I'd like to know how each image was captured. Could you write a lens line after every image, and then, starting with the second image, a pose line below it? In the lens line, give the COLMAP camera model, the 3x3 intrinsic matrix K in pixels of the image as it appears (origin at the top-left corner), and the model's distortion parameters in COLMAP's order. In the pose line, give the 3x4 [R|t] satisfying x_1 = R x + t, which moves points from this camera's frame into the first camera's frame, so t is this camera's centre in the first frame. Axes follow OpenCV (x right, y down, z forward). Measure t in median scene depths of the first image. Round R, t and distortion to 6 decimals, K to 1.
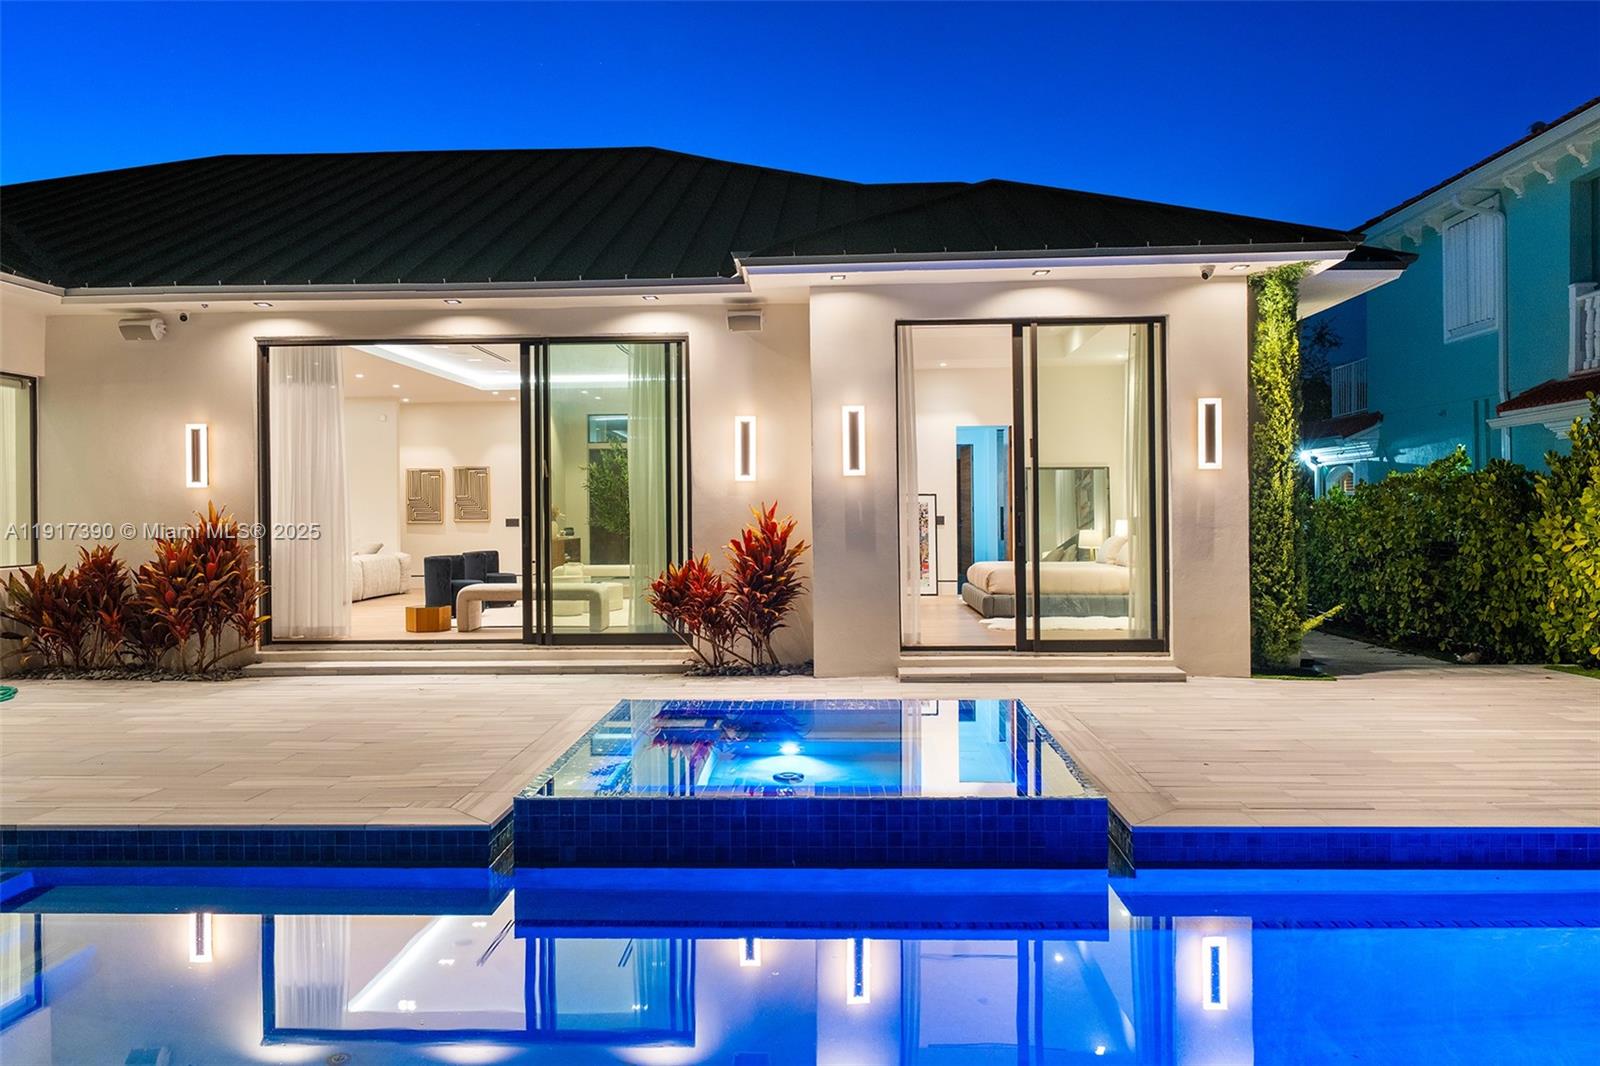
lens RADIAL K [[1107.1, 0, 807.6], [0, 1107.1, 528.3], [0, 0, 1]] dist [0.004801, -0.000176]
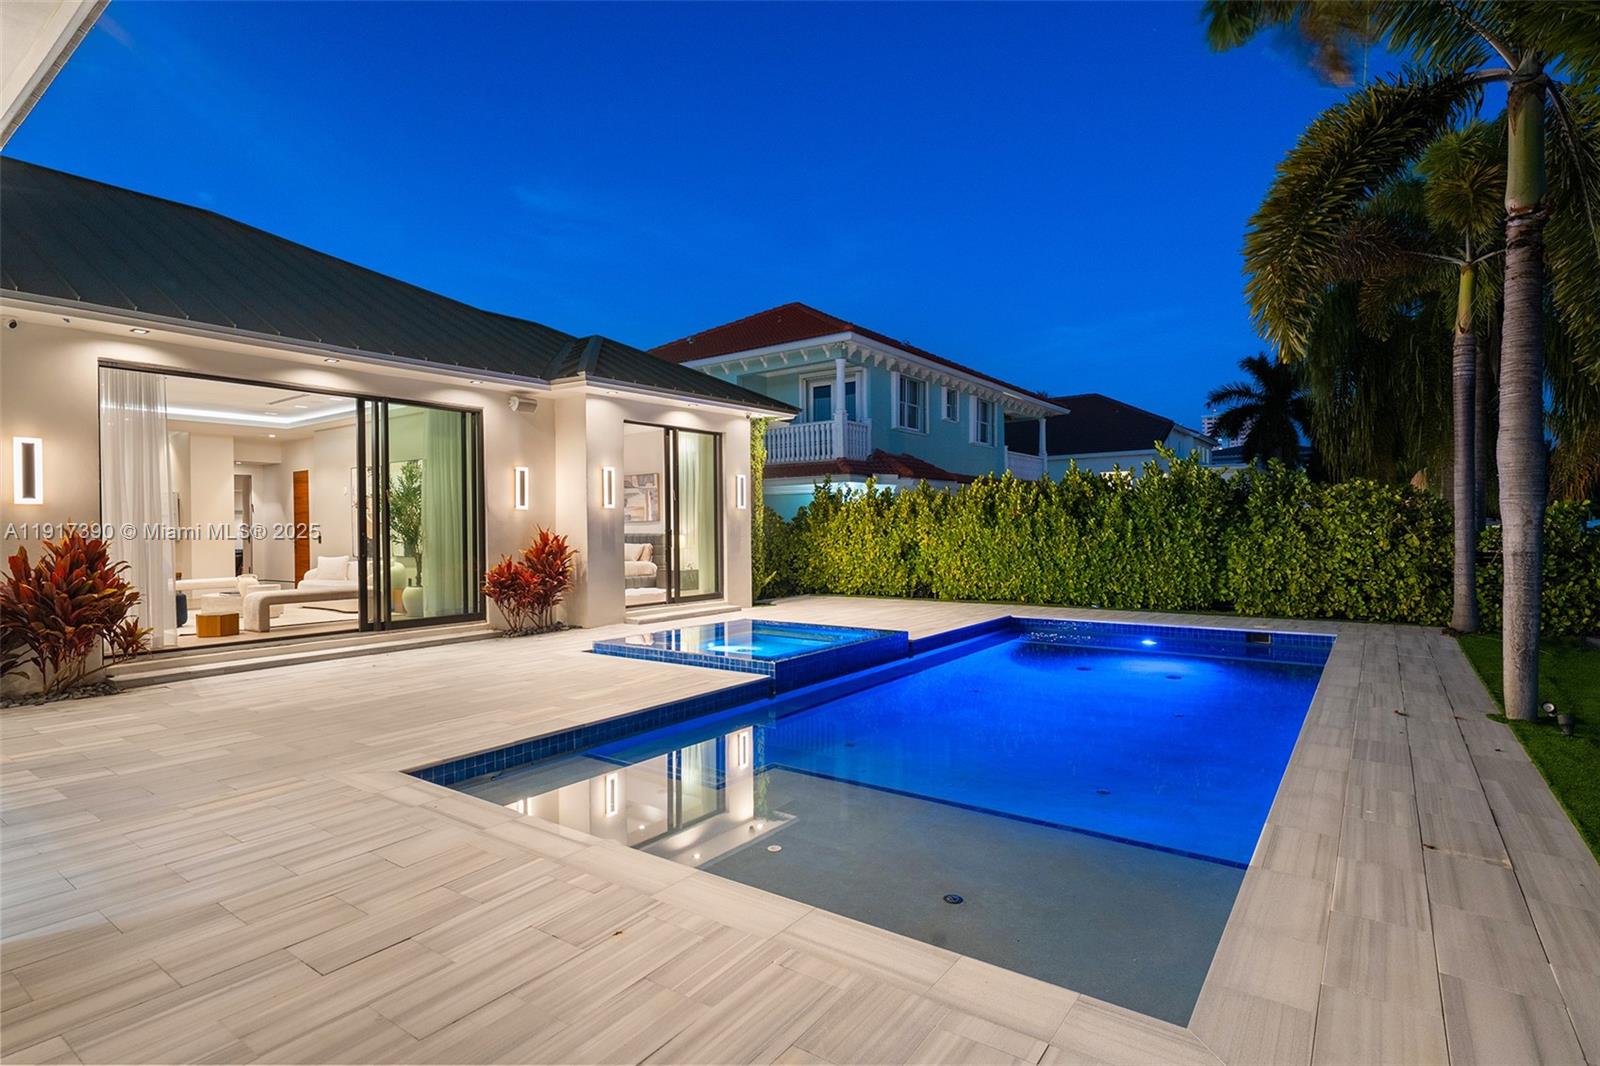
lens RADIAL K [[802.1, 0, 790.5], [0, 802.1, 540.7], [0, 0, 1]] dist [0.004042, -0.000964]
pose [[0.562051, -0.010480, 0.827036, -0.787746], [0.021420, 0.999769, -0.001889, 0.011152], [-0.826825, 0.018777, 0.562145, 0.069555]]
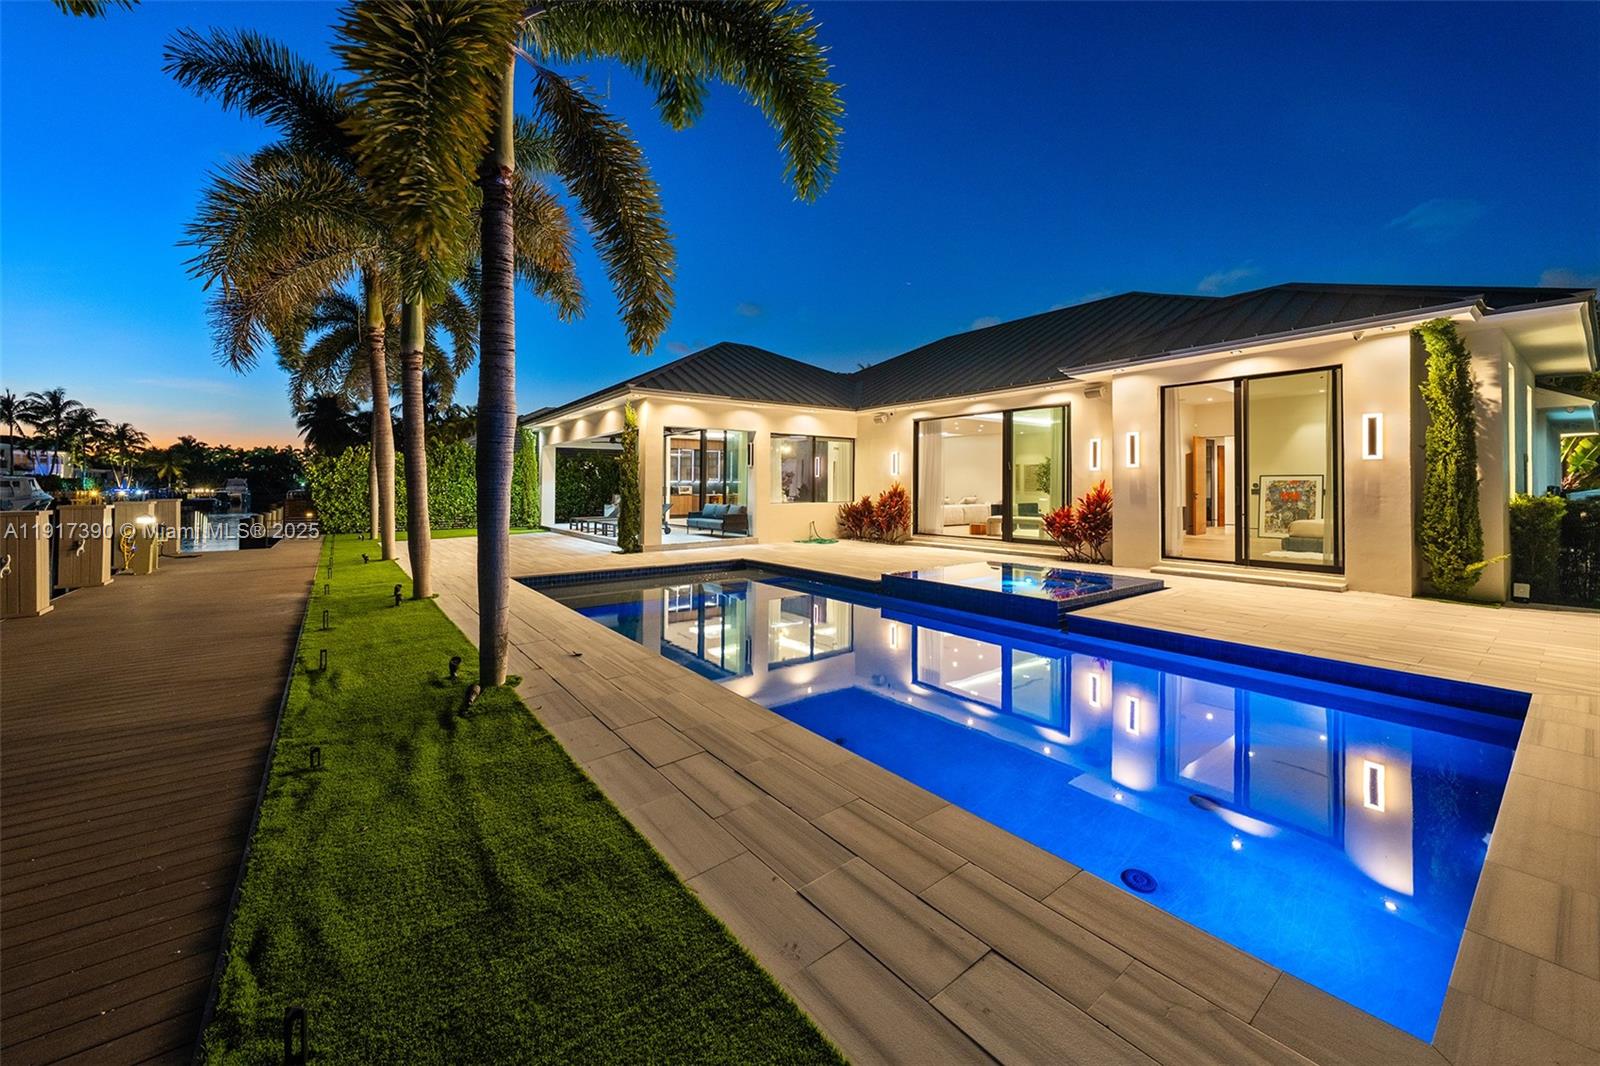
lens RADIAL K [[609.2, 0, 798.3], [0, 609.2, 484.4], [0, 0, 1]] dist [-0.001072, -0.000111]
pose [[0.638600, 0.004381, -0.769527, 0.475662], [-0.013844, 0.999887, -0.005796, -0.001966], [0.769415, 0.014355, 0.638588, -0.154163]]
